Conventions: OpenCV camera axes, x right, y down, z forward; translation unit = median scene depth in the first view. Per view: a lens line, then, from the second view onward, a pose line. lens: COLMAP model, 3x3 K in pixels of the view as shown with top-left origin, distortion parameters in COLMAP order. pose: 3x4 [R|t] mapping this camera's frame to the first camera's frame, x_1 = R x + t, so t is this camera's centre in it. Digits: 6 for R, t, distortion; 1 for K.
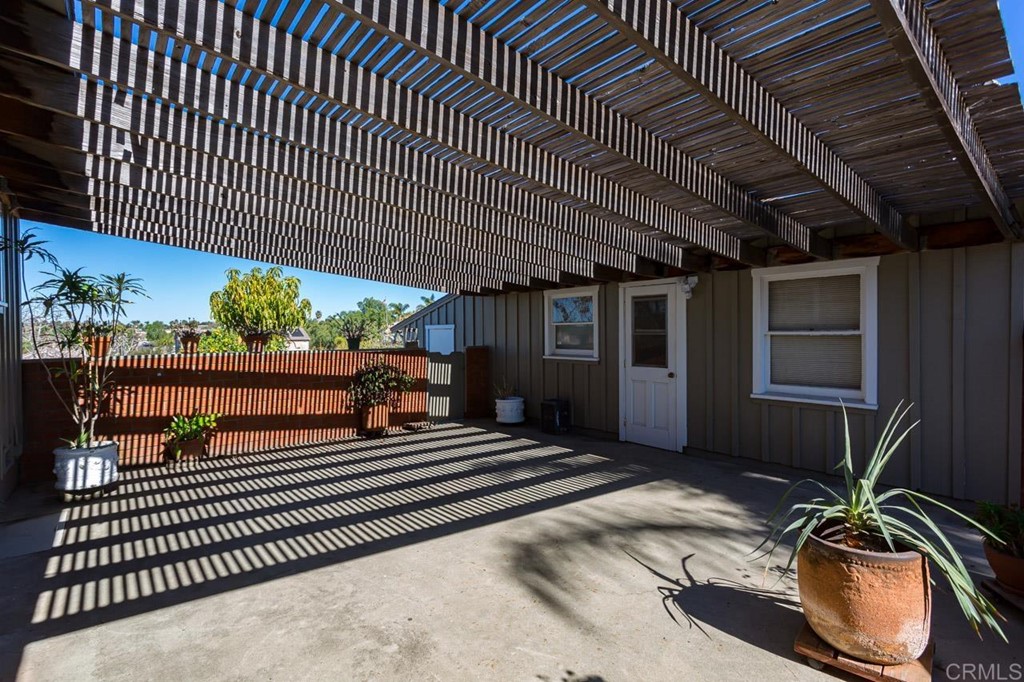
lens RADIAL K [[503.0, 0, 507.7], [0, 503.0, 340.0], [0, 0, 1]] dist [-0.011649, 0.004972]
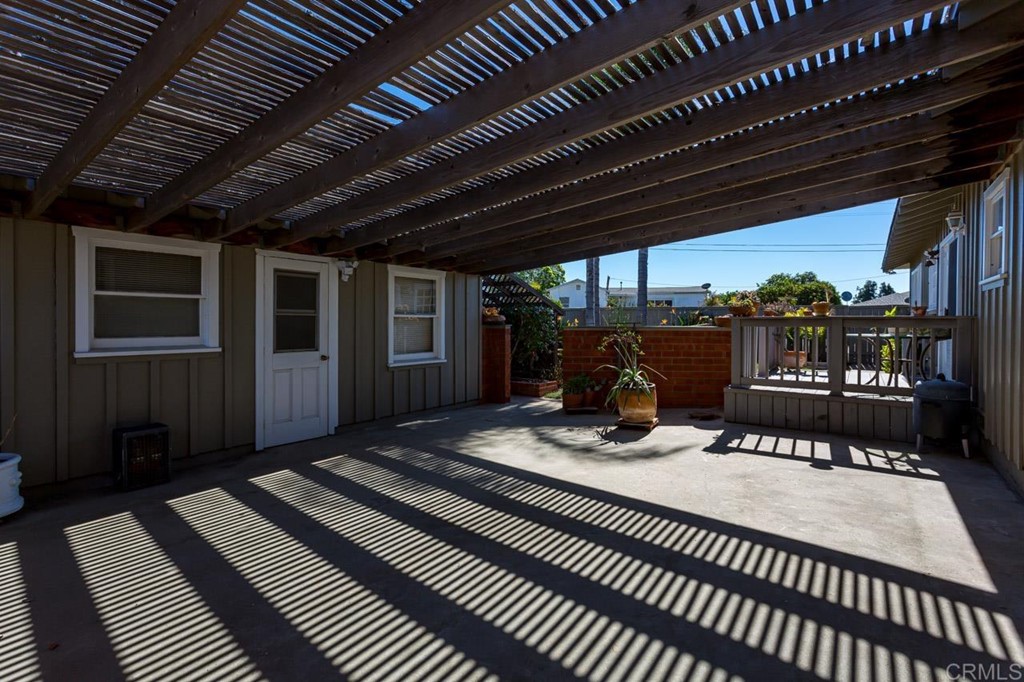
lens RADIAL K [[482.8, 0, 514.5], [0, 482.8, 332.0], [0, 0, 1]] dist [-0.002928, 0.001317]
pose [[-0.261341, -0.014095, 0.965144, -0.772728], [0.015276, 0.999708, 0.018736, 0.010620], [-0.965126, 0.019640, -0.261049, 1.034631]]
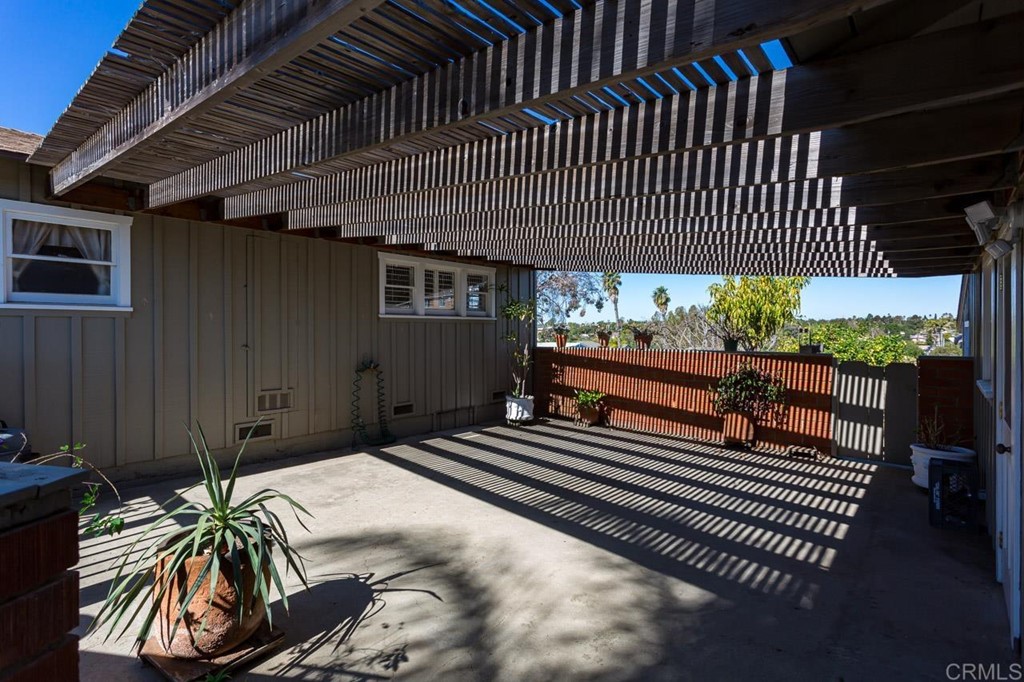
lens RADIAL K [[503.0, 0, 510.8], [0, 503.0, 336.7], [0, 0, 1]] dist [-0.011649, 0.004972]
pose [[0.124077, 0.019836, -0.992074, 0.807915], [-0.012264, 0.999754, 0.018455, -0.029297], [0.992197, 0.009877, 0.124290, 0.657129]]
